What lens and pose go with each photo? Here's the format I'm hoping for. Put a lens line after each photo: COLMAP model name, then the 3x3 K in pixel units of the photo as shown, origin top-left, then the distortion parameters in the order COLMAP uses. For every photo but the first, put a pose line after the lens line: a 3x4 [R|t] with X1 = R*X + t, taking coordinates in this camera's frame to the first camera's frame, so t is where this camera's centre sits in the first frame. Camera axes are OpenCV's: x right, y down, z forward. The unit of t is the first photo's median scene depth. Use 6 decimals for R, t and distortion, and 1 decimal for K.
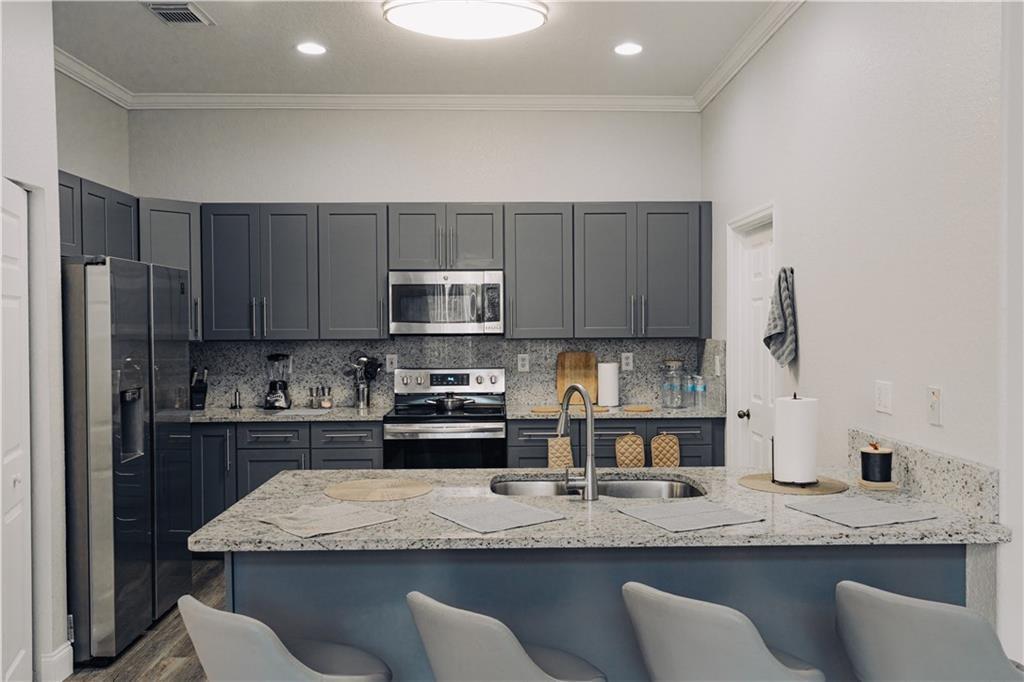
lens RADIAL K [[819.8, 0, 512.1], [0, 819.8, 339.4], [0, 0, 1]] dist [0.043540, 0.000788]
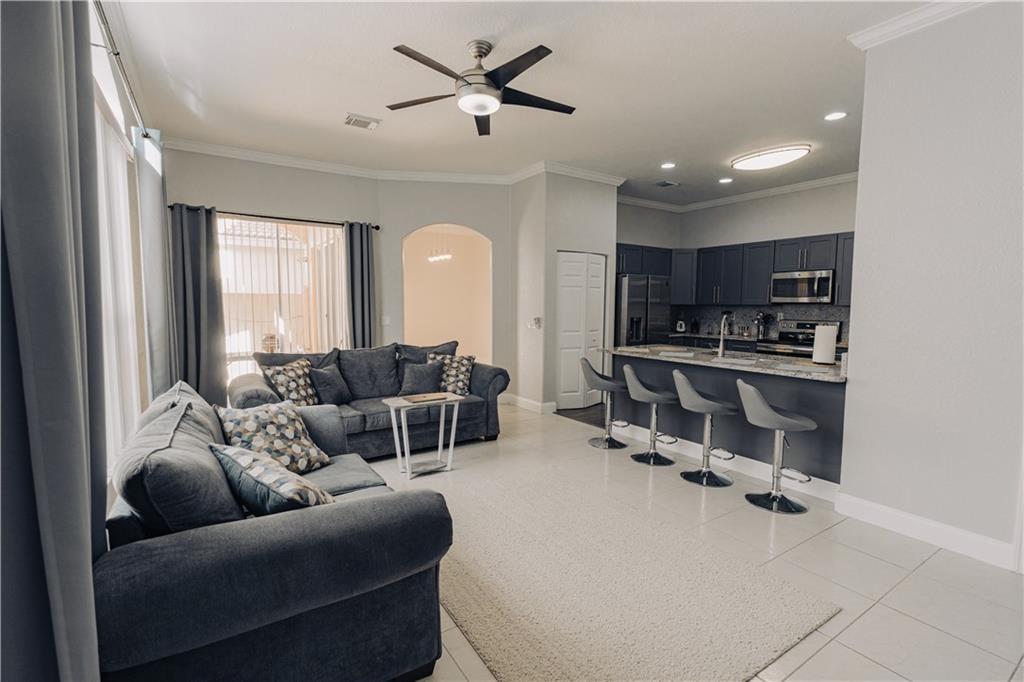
lens RADIAL K [[462.7, 0, 489.7], [0, 462.7, 342.8], [0, 0, 1]] dist [-0.000095, 0.000129]
pose [[0.515008, 0.081045, -0.853346, 0.502667], [-0.029228, 0.996602, 0.077011, 0.026431], [0.856687, -0.014720, 0.515626, -0.243133]]
